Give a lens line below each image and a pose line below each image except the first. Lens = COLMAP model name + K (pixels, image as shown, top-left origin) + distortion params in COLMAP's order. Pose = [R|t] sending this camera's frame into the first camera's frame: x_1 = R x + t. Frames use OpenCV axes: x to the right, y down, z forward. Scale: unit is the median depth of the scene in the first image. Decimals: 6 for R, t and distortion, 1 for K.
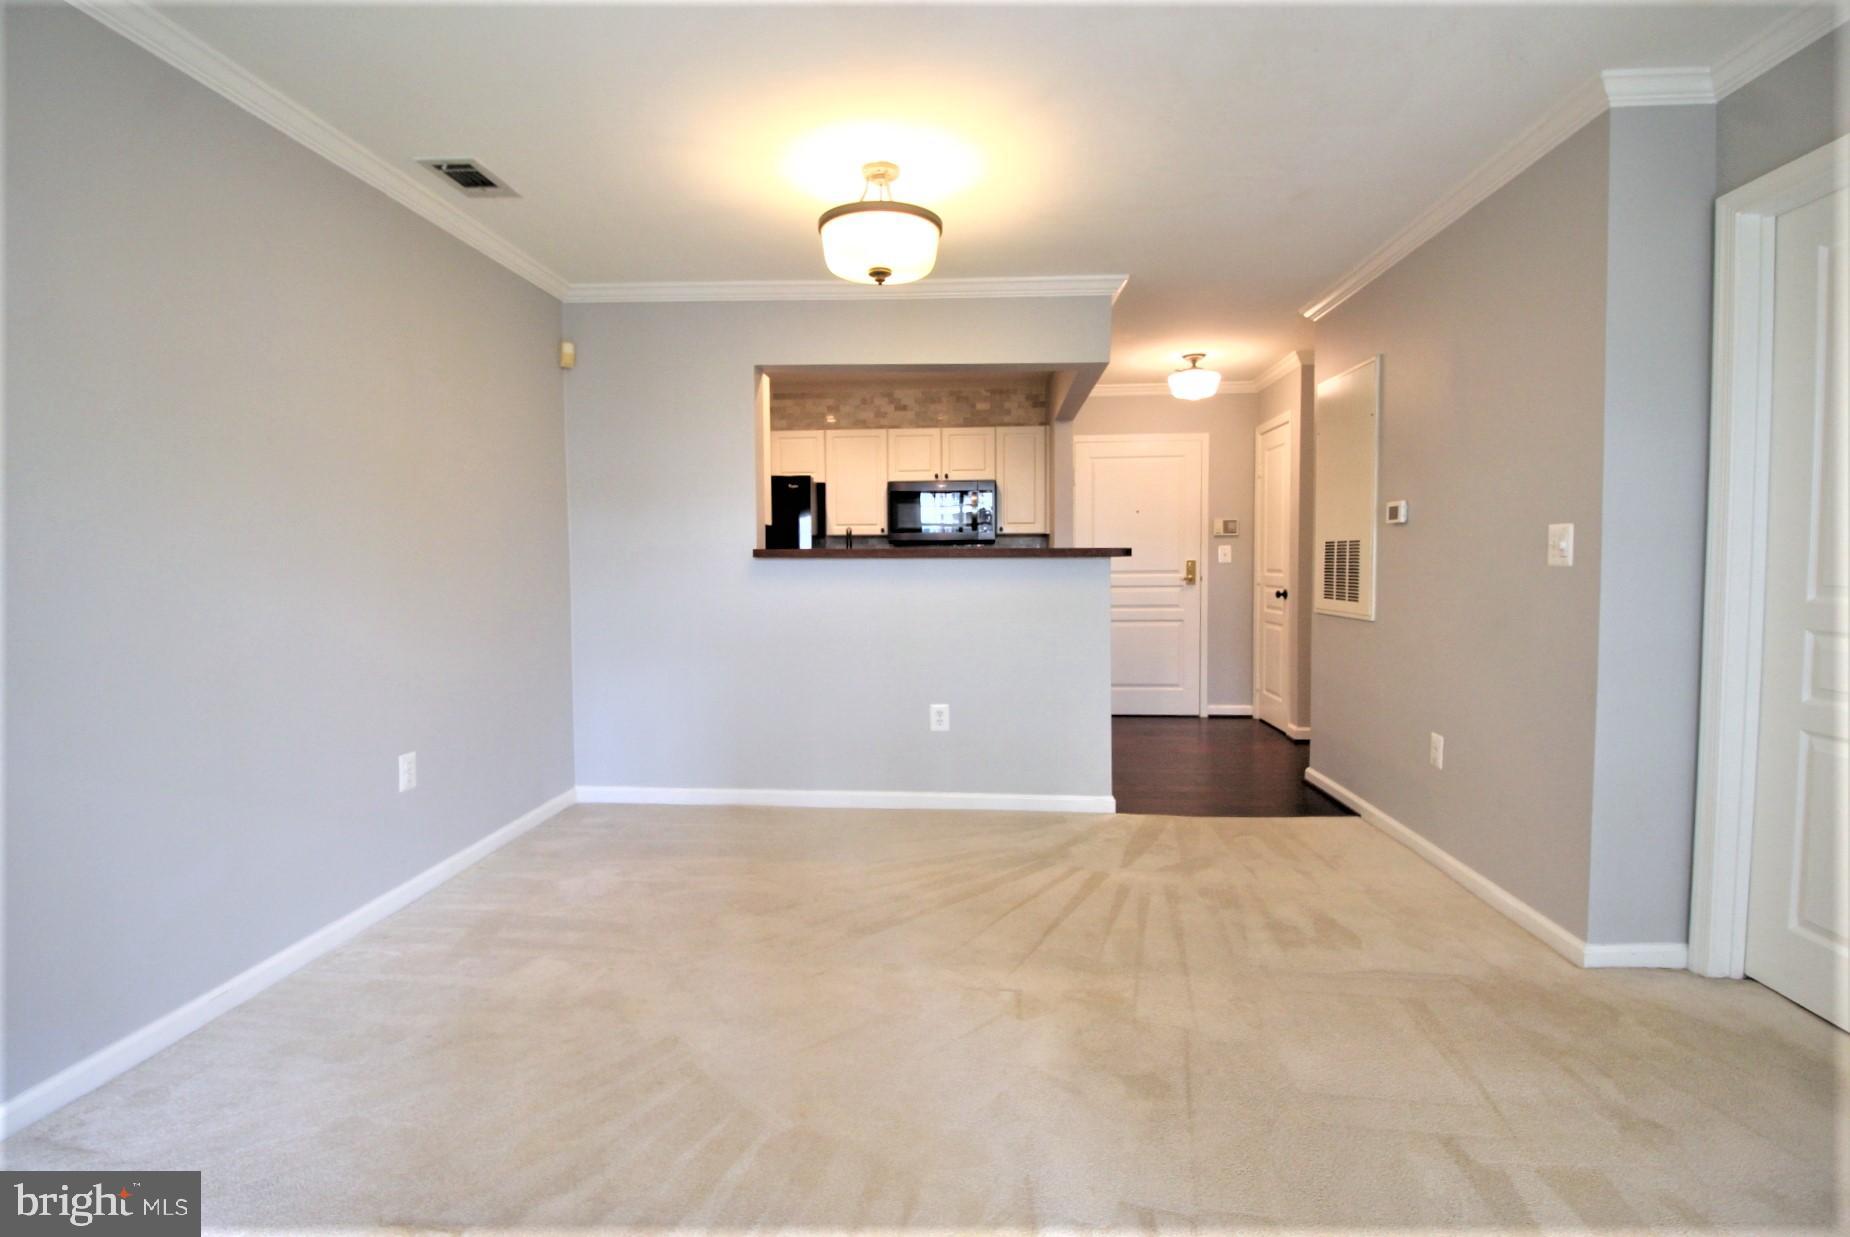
lens RADIAL K [[902.2, 0, 924.3], [0, 902.2, 606.6], [0, 0, 1]] dist [0.008846, -0.032503]
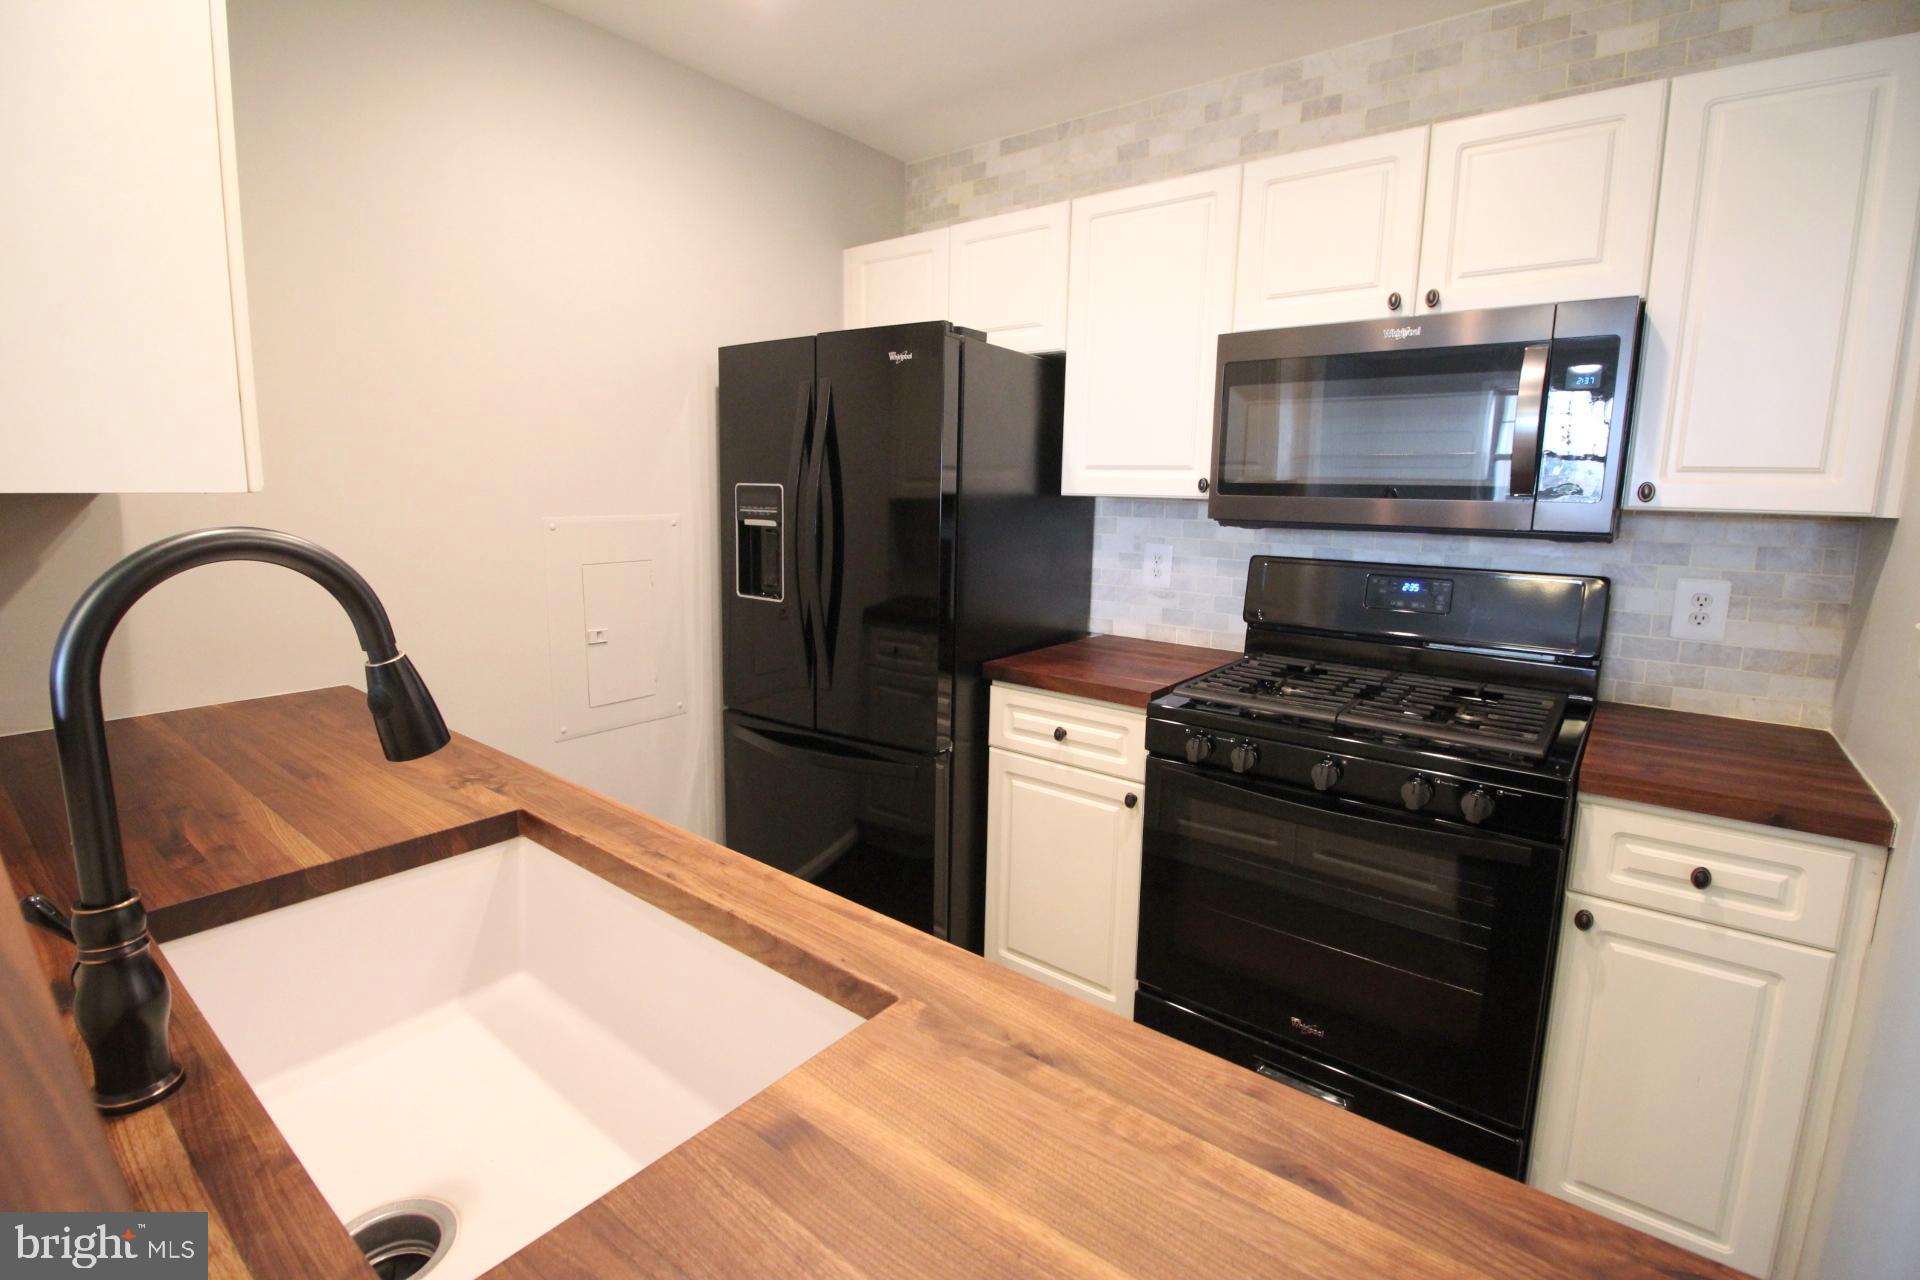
lens RADIAL K [[883.7, 0, 951.6], [0, 883.7, 617.8], [0, 0, 1]] dist [0.000423, -0.013141]
pose [[0.816181, 0.106678, -0.567862, 0.069115], [-0.050937, 0.992266, 0.113195, -0.067982], [0.575546, -0.063463, 0.815303, 0.675630]]
